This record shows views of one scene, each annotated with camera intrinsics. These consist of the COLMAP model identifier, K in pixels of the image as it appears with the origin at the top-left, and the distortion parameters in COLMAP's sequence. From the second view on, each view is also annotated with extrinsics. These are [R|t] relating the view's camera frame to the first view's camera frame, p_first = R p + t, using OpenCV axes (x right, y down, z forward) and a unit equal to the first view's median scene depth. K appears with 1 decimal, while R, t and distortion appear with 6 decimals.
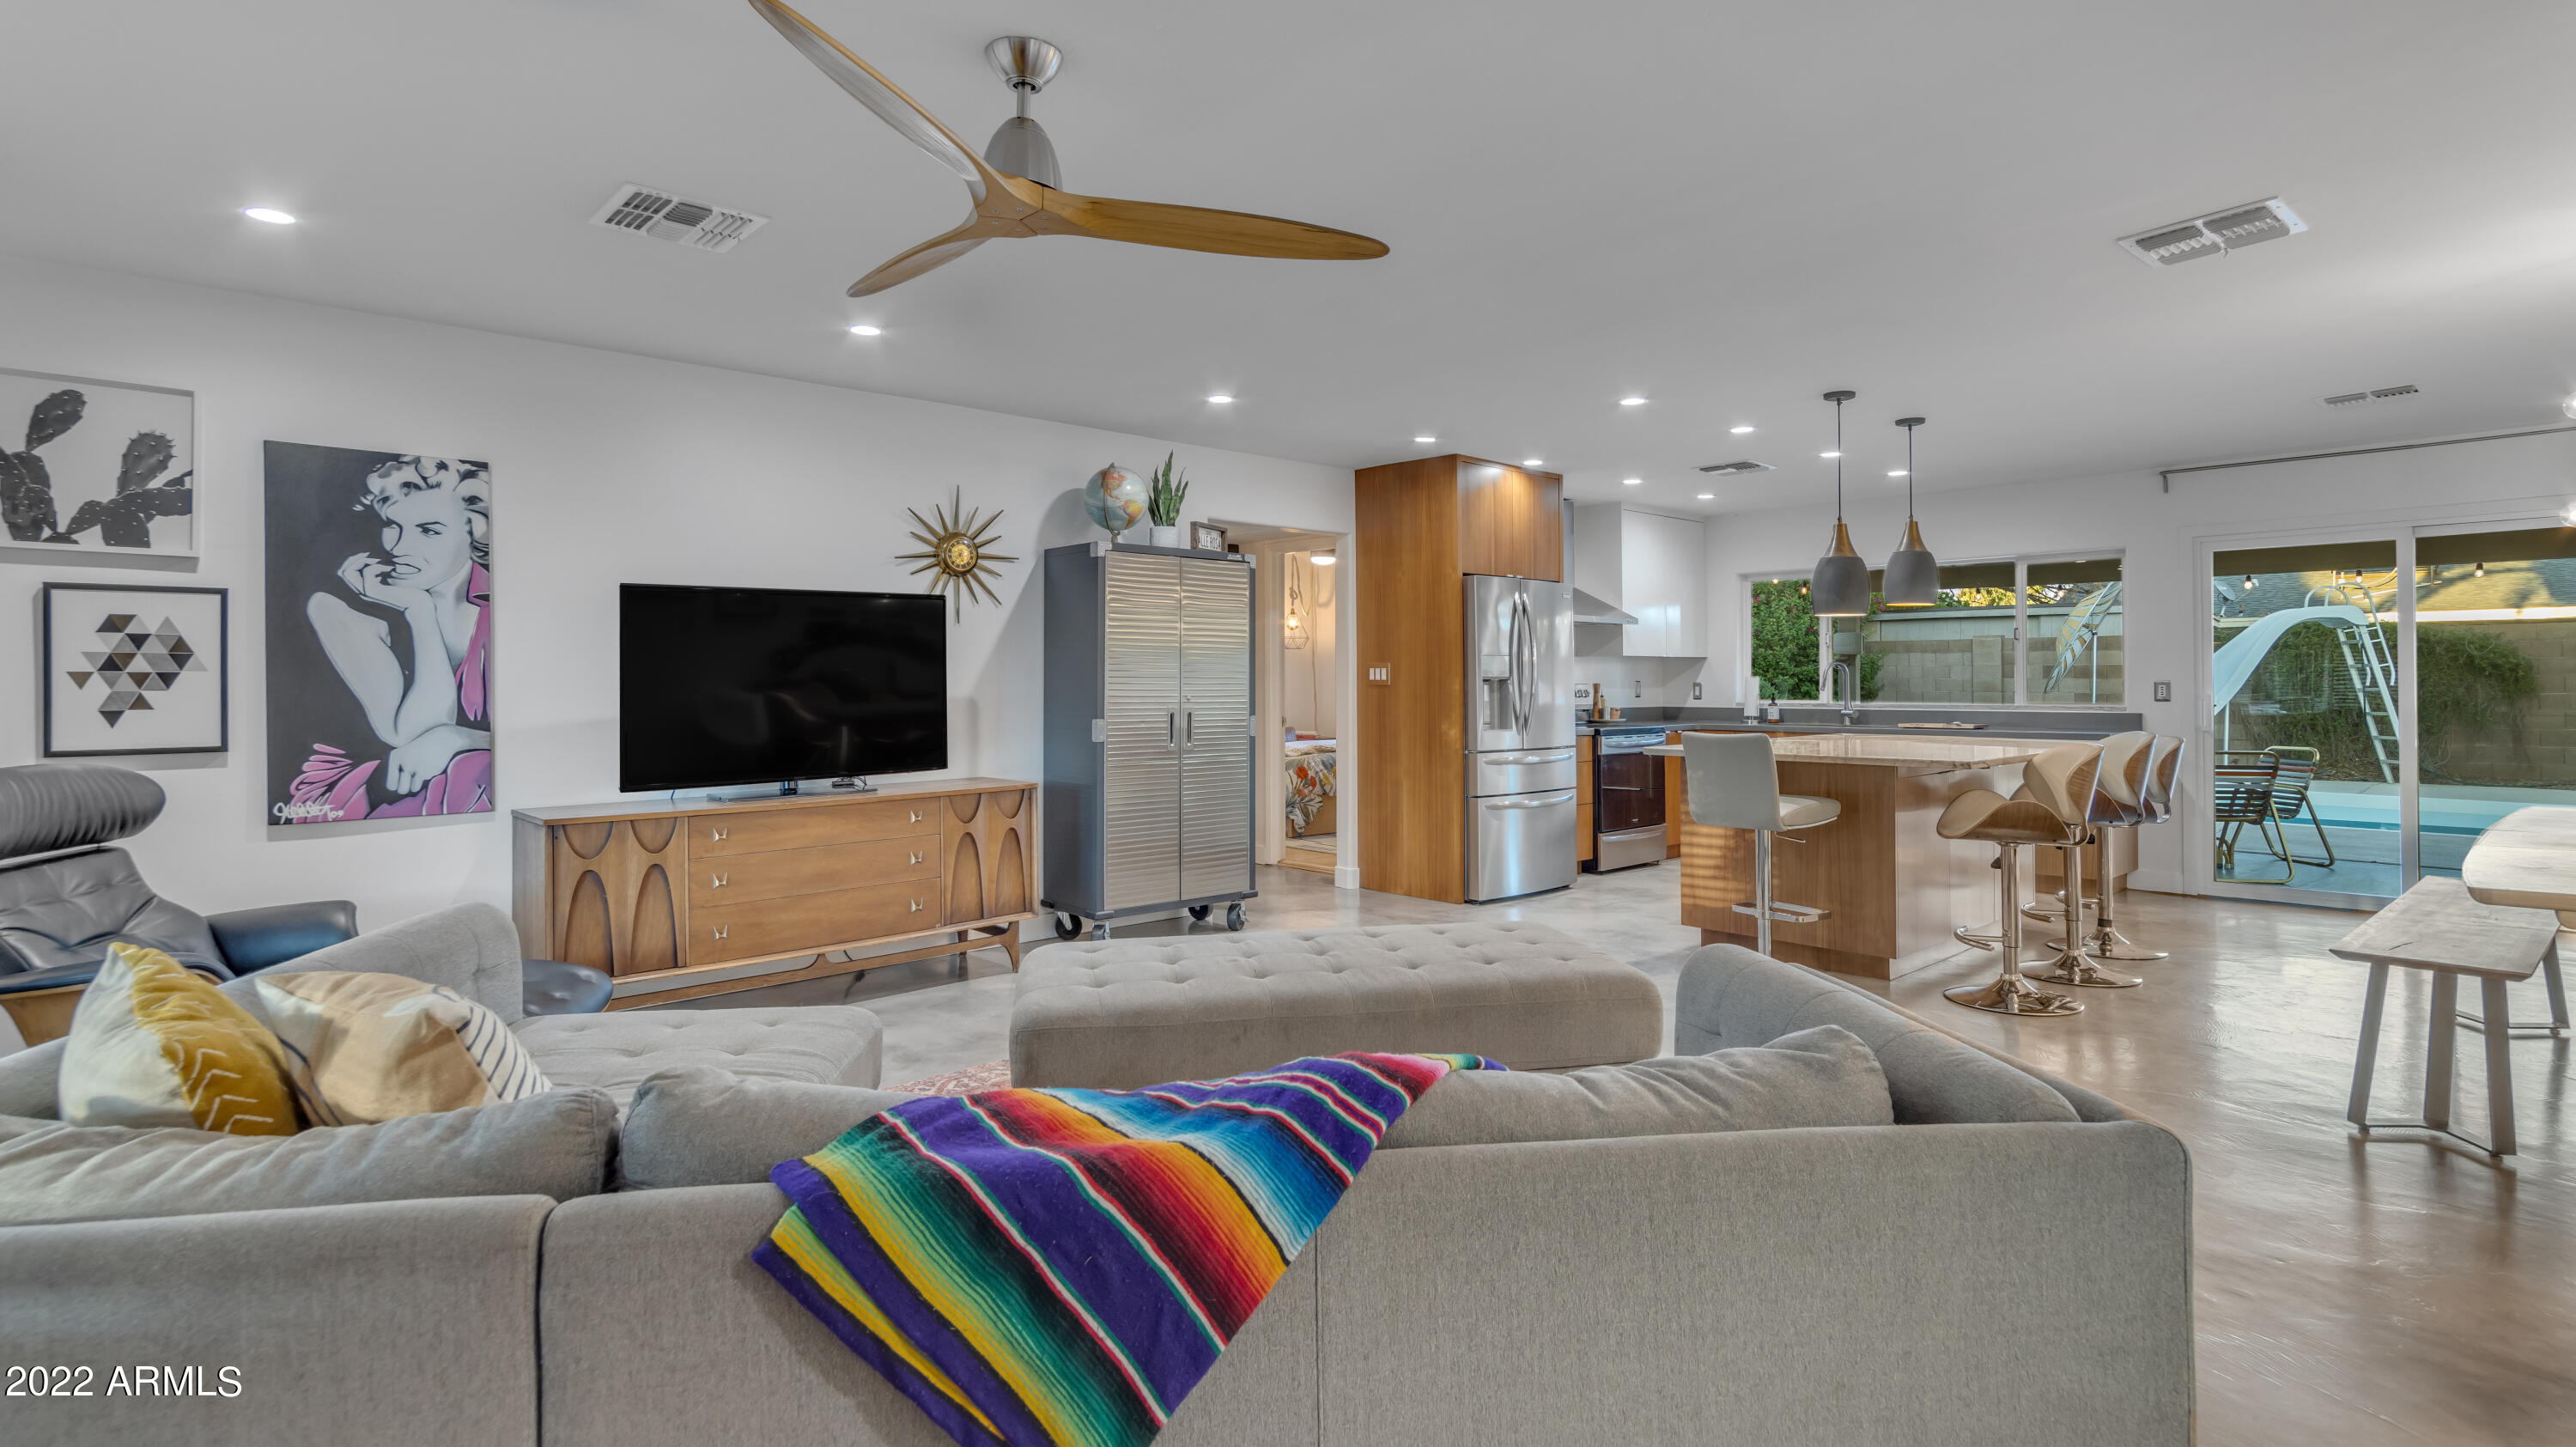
lens RADIAL K [[1237.0, 0, 1233.0], [0, 1237.0, 688.8], [0, 0, 1]] dist [0.005626, 0.000806]
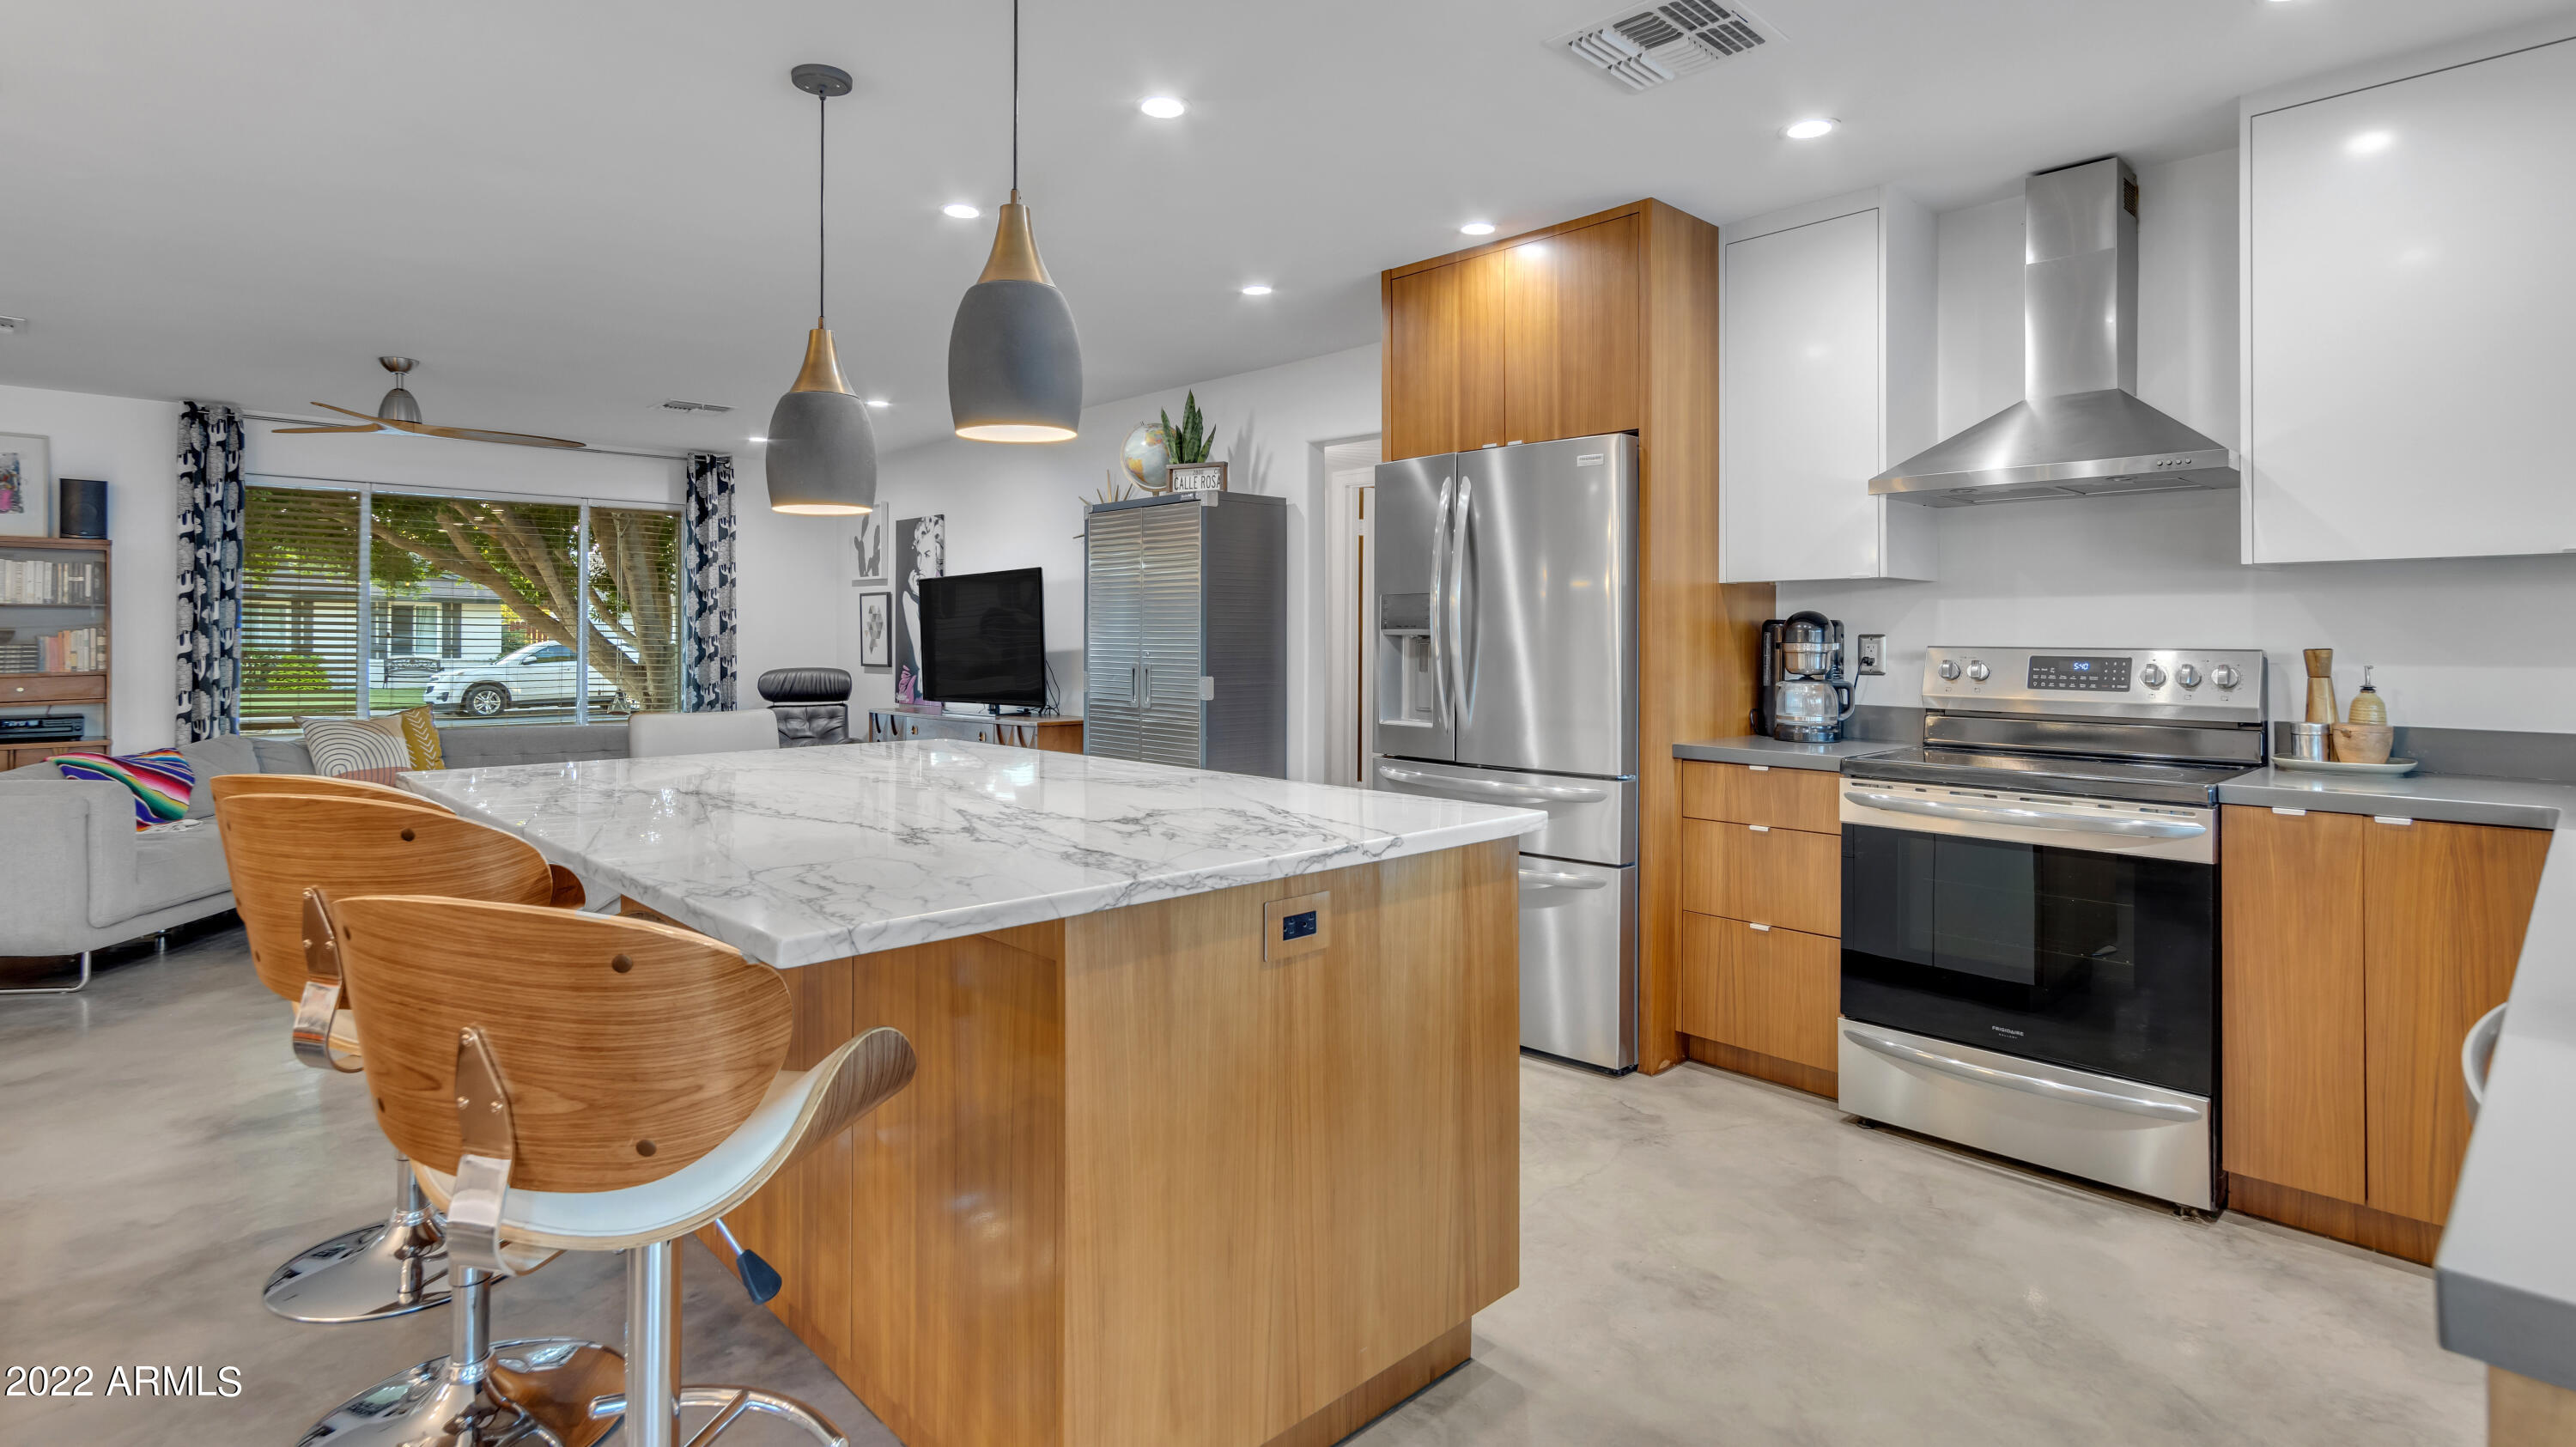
lens RADIAL K [[1237.0, 0, 1256.2], [0, 1237.0, 630.4], [0, 0, 1]] dist [0.005626, 0.000806]
pose [[0.031121, -0.003062, -0.999511, 0.915521], [-0.008447, 0.999959, -0.003326, -0.007662], [0.999480, 0.008546, 0.031094, 1.050293]]
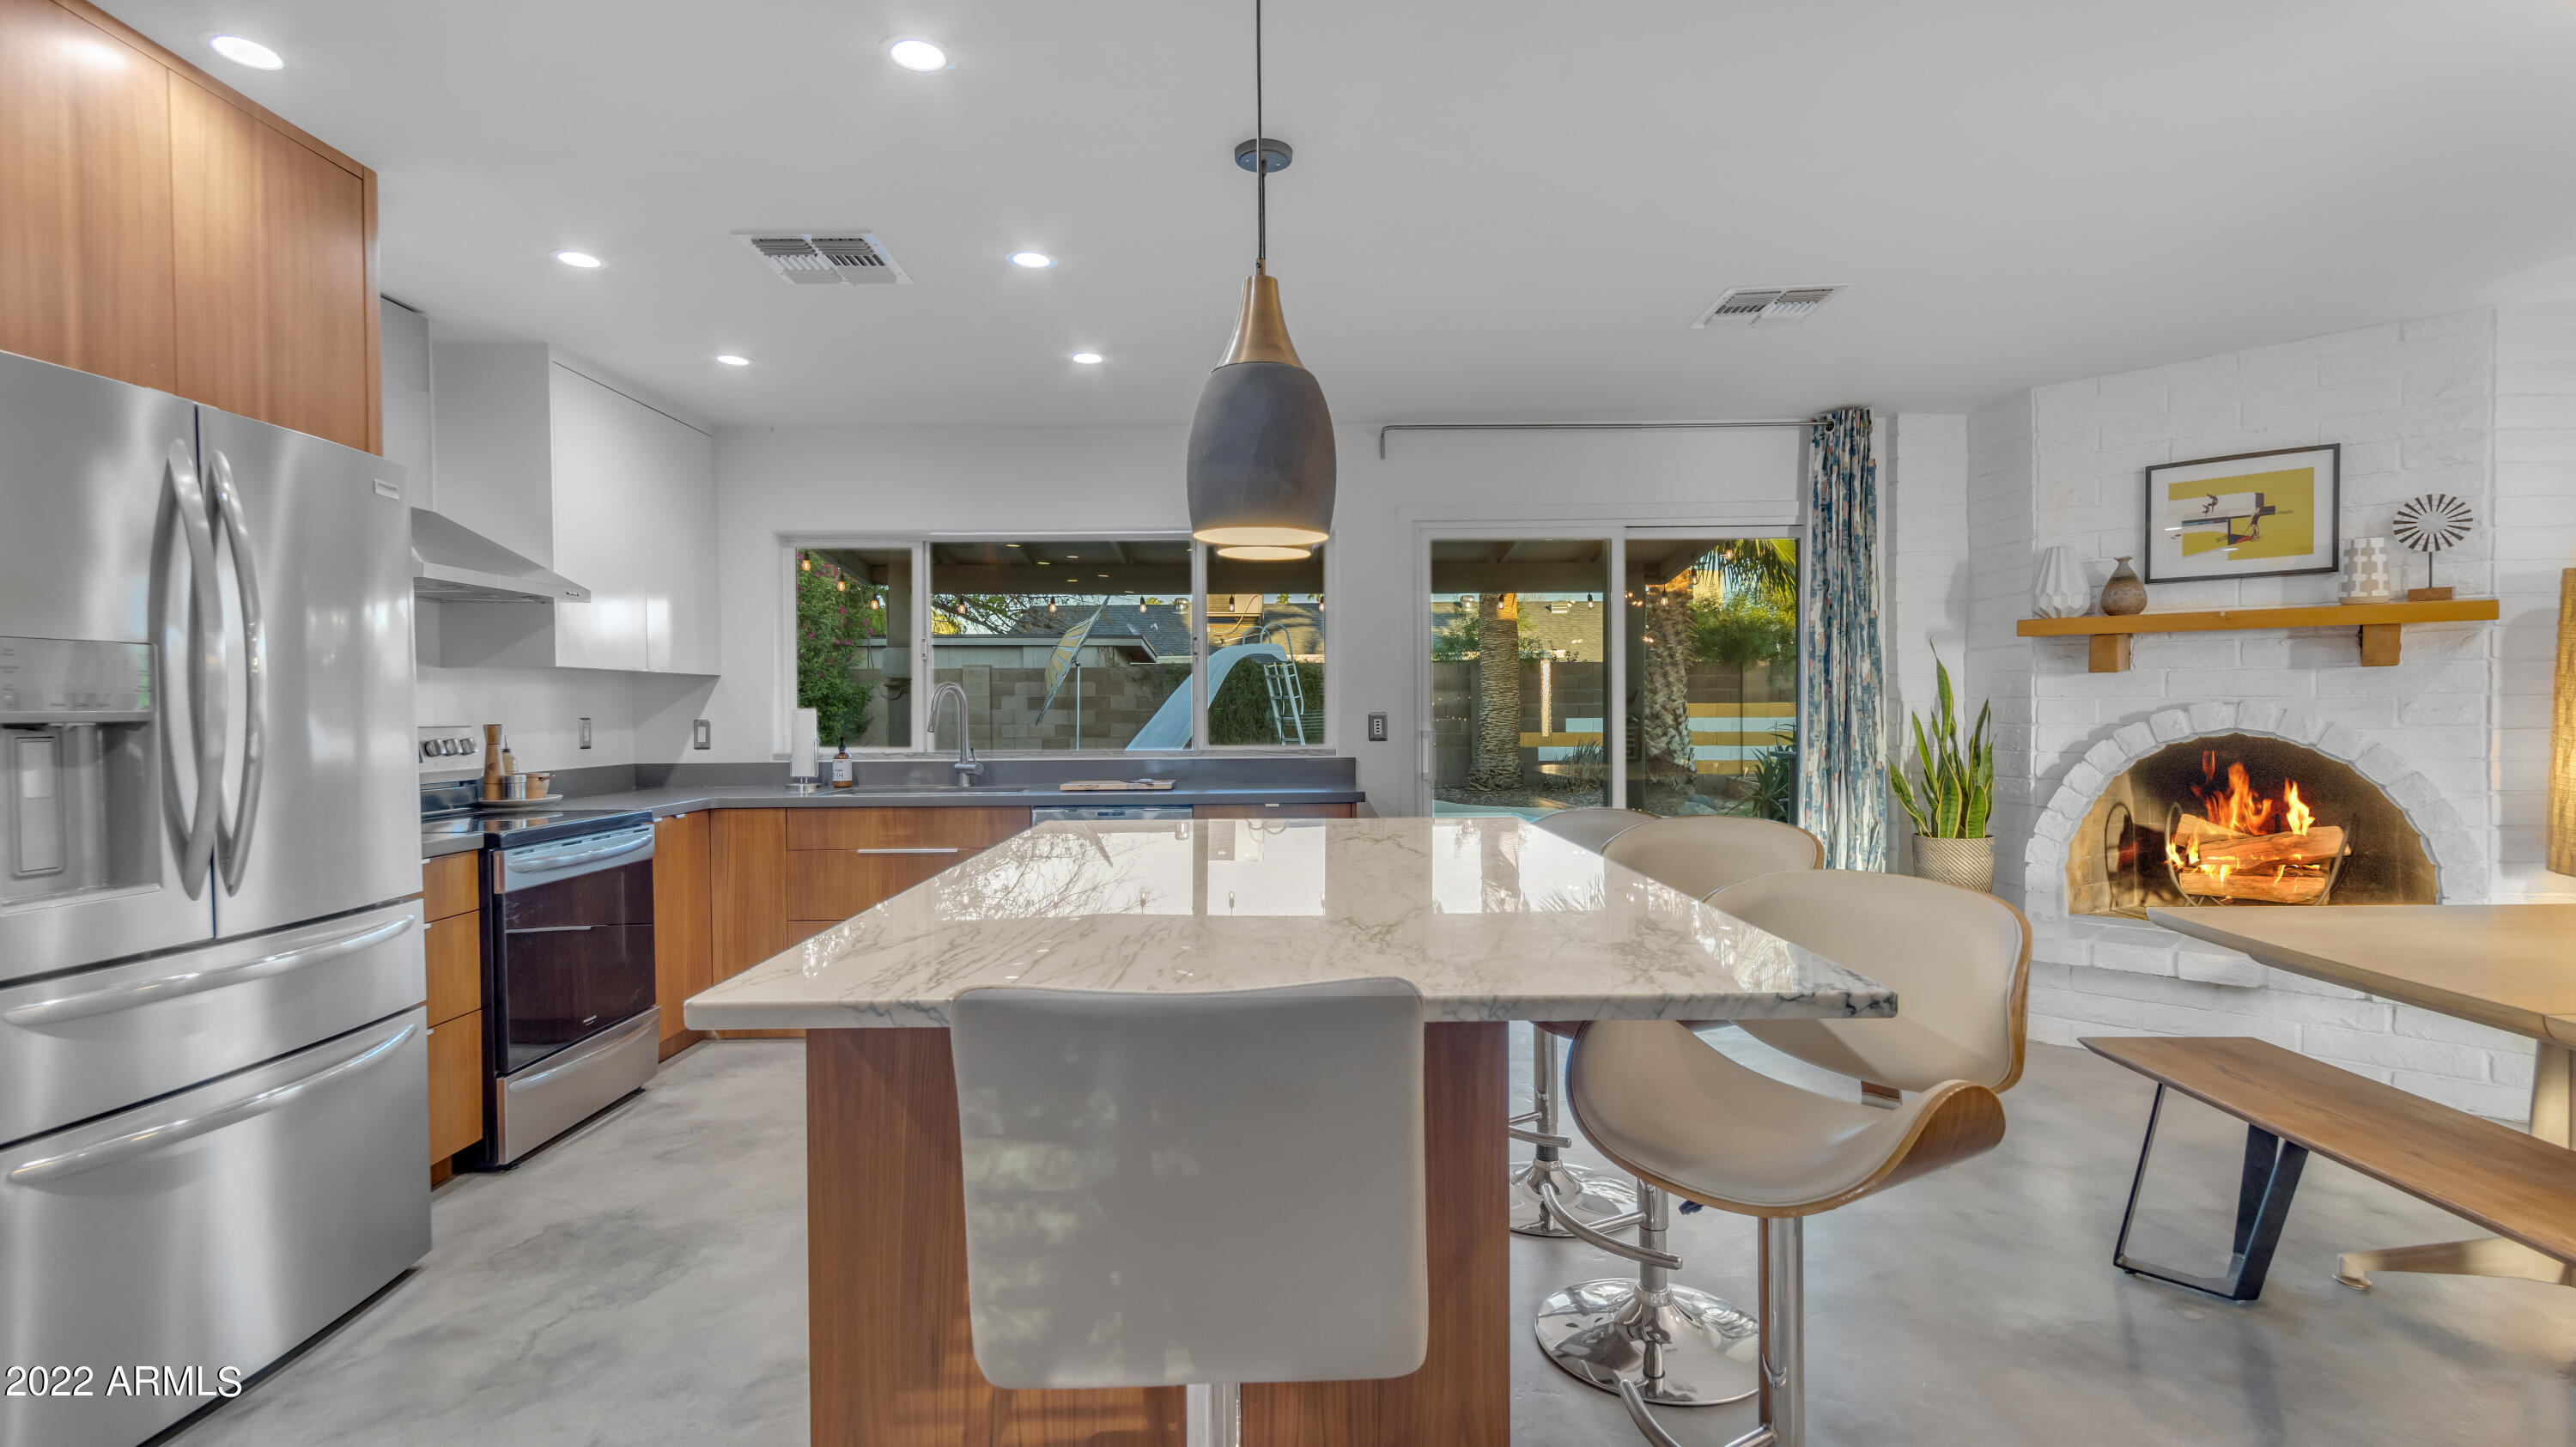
lens RADIAL K [[1178.0, 0, 1262.8], [0, 1178.0, 718.8], [0, 0, 1]] dist [0.011093, -0.001715]
pose [[0.658394, -0.009097, 0.752618, 0.215401], [0.009641, 0.999947, 0.003652, -0.007510], [-0.752611, 0.004852, 0.658447, 0.703728]]
